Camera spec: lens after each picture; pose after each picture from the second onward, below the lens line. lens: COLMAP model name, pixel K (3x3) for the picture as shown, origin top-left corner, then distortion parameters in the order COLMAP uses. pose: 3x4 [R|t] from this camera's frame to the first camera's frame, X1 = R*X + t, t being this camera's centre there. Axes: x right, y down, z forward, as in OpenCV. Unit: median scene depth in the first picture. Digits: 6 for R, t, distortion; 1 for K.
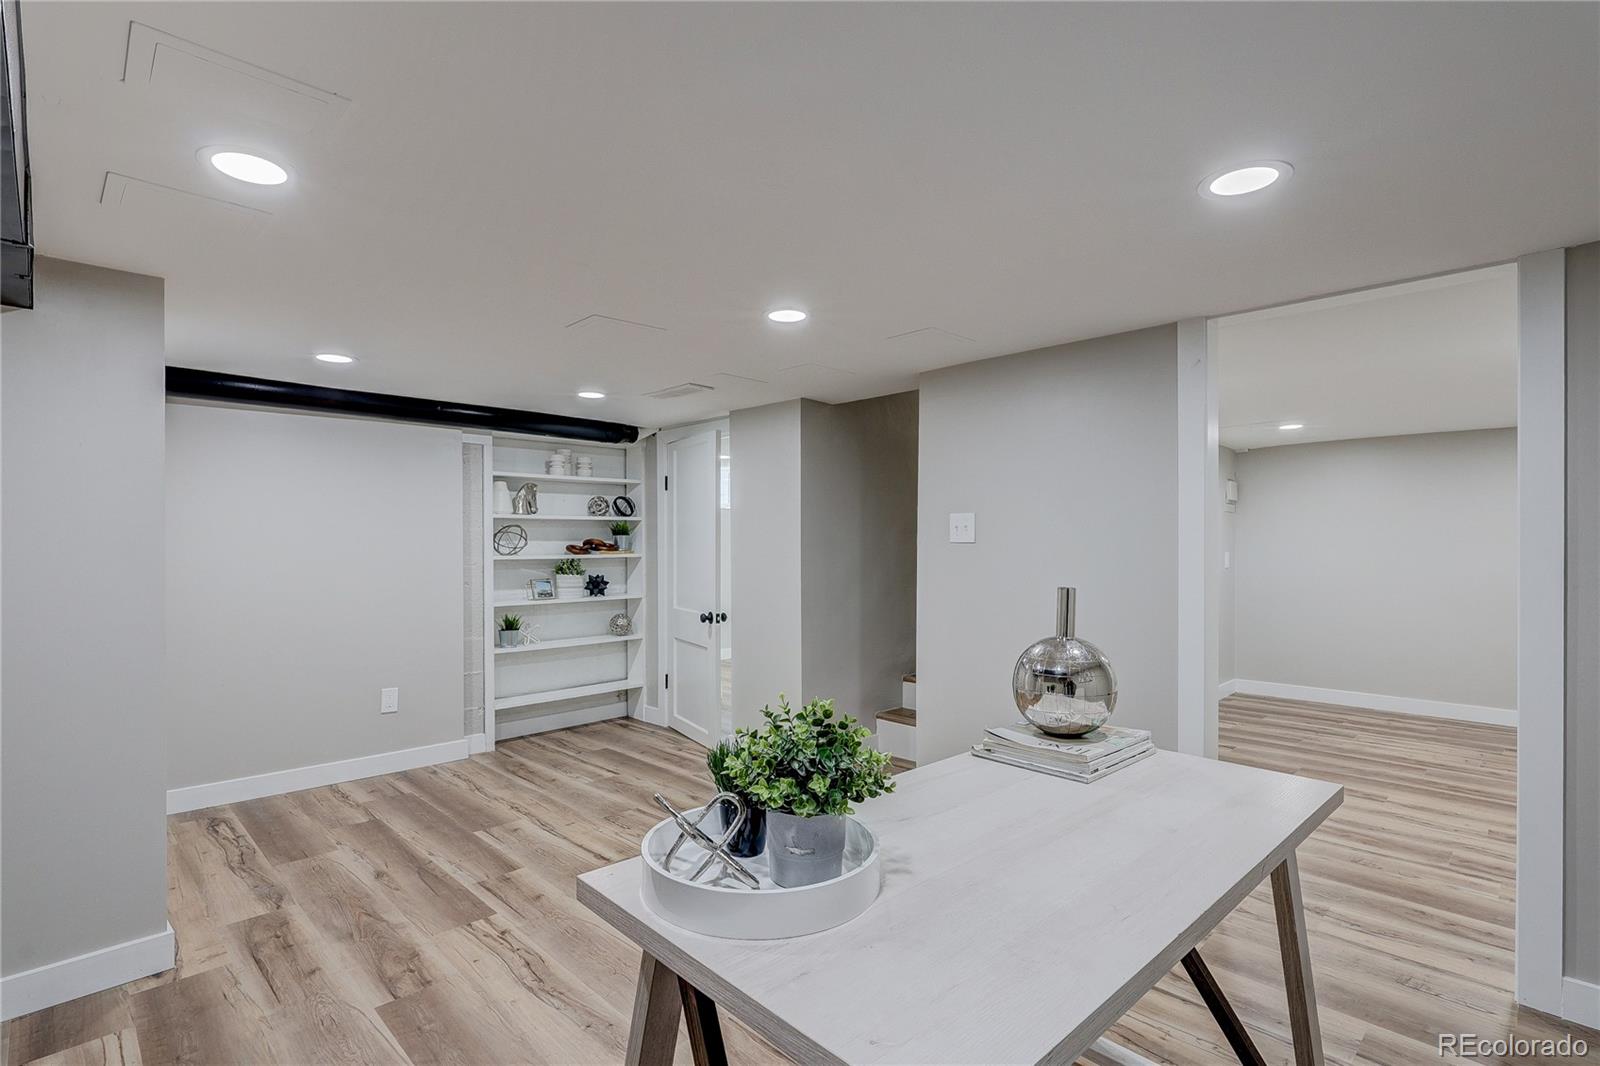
lens RADIAL K [[760.8, 0, 801.9], [0, 760.8, 542.1], [0, 0, 1]] dist [-0.000527, -0.000027]
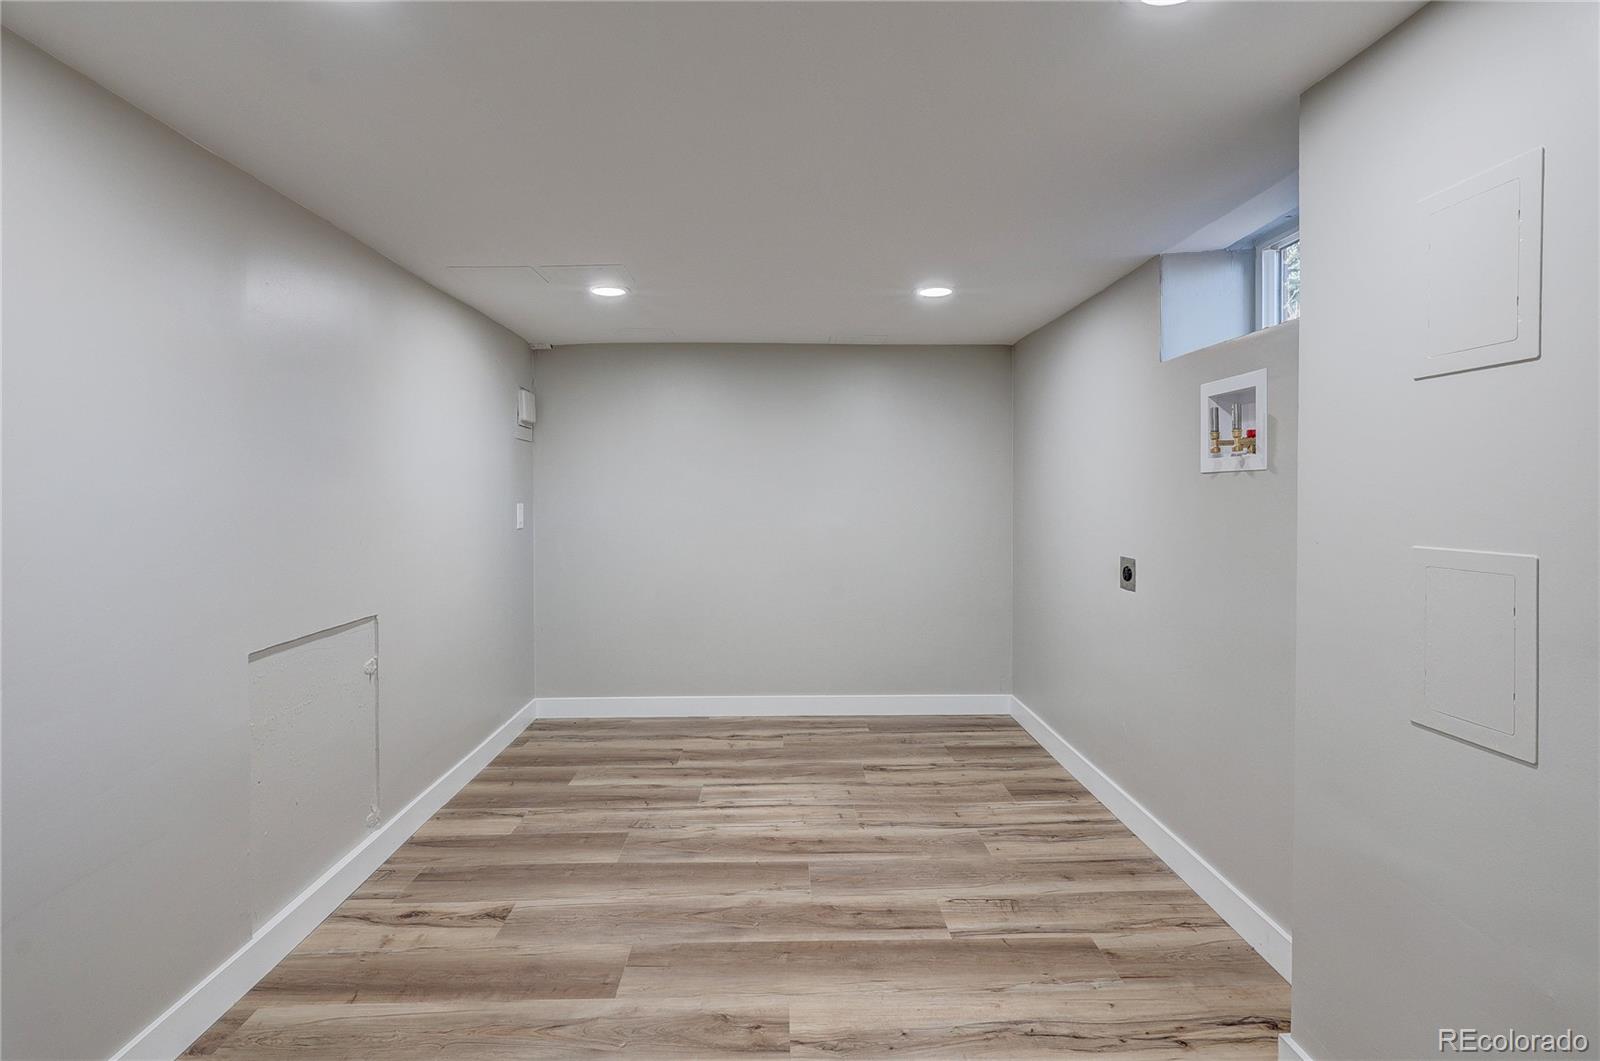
lens RADIAL K [[751.2, 0, 803.1], [0, 751.2, 508.6], [0, 0, 1]] dist [-0.000501, 0.000002]
pose [[0.680694, -0.018871, 0.732325, 0.264382], [0.002325, 0.999719, 0.023600, 0.003541], [-0.732564, -0.014361, 0.680546, 0.407968]]
